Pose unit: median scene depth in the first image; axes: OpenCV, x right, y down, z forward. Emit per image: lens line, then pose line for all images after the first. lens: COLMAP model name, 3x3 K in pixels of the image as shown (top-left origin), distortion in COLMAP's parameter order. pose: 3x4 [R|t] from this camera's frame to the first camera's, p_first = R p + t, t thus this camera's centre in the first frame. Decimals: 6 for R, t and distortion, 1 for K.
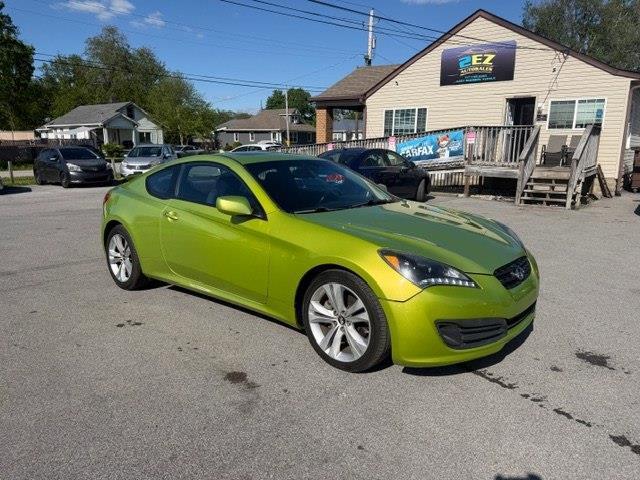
lens RADIAL K [[474.3, 0, 319.9], [0, 474.3, 242.0], [0, 0, 1]] dist [0.019982, -0.024400]
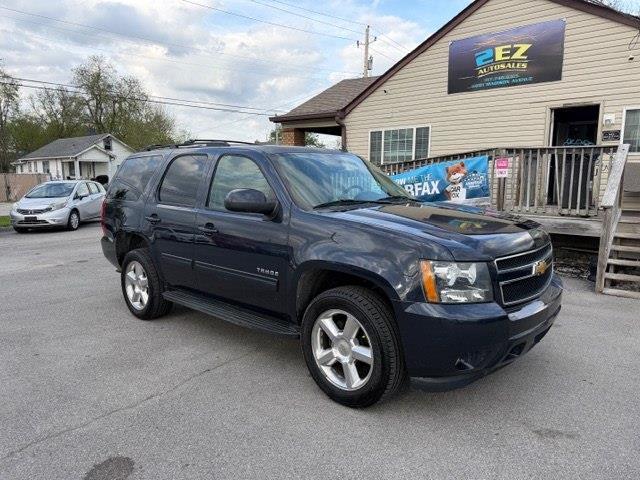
lens RADIAL K [[451.9, 0, 317.4], [0, 451.9, 239.5], [0, 0, 1]] dist [0.000872, -0.008567]
pose [[0.999568, -0.000886, -0.029378, 0.087015], [-0.001017, 0.997904, -0.064697, -0.078921], [0.029373, 0.064699, 0.997472, 0.372590]]
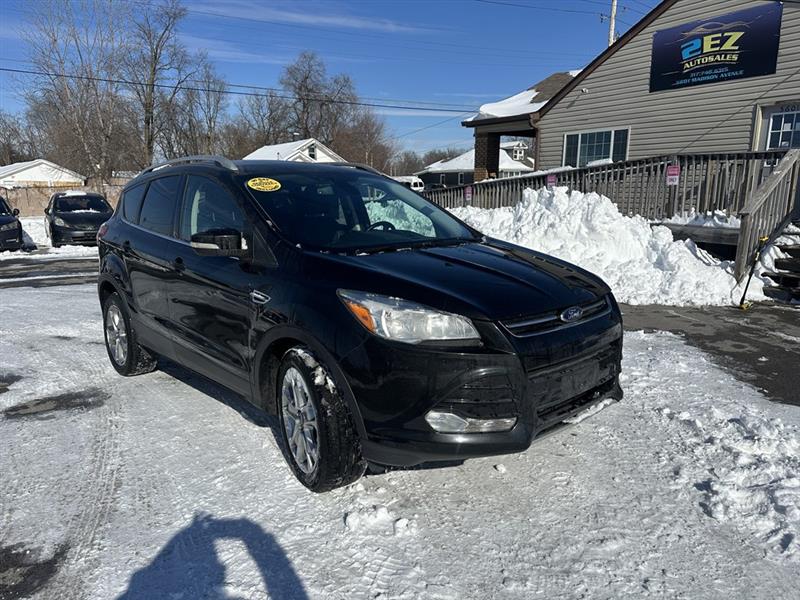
lens RADIAL K [[564.9, 0, 398.5], [0, 564.9, 301.8], [0, 0, 1]] dist [0.000872, -0.008567]
pose [[0.949844, 0.056833, -0.307516, 0.192967], [-0.058684, 0.998271, 0.003230, -0.041782], [0.307168, 0.014979, 0.951537, 0.217883]]
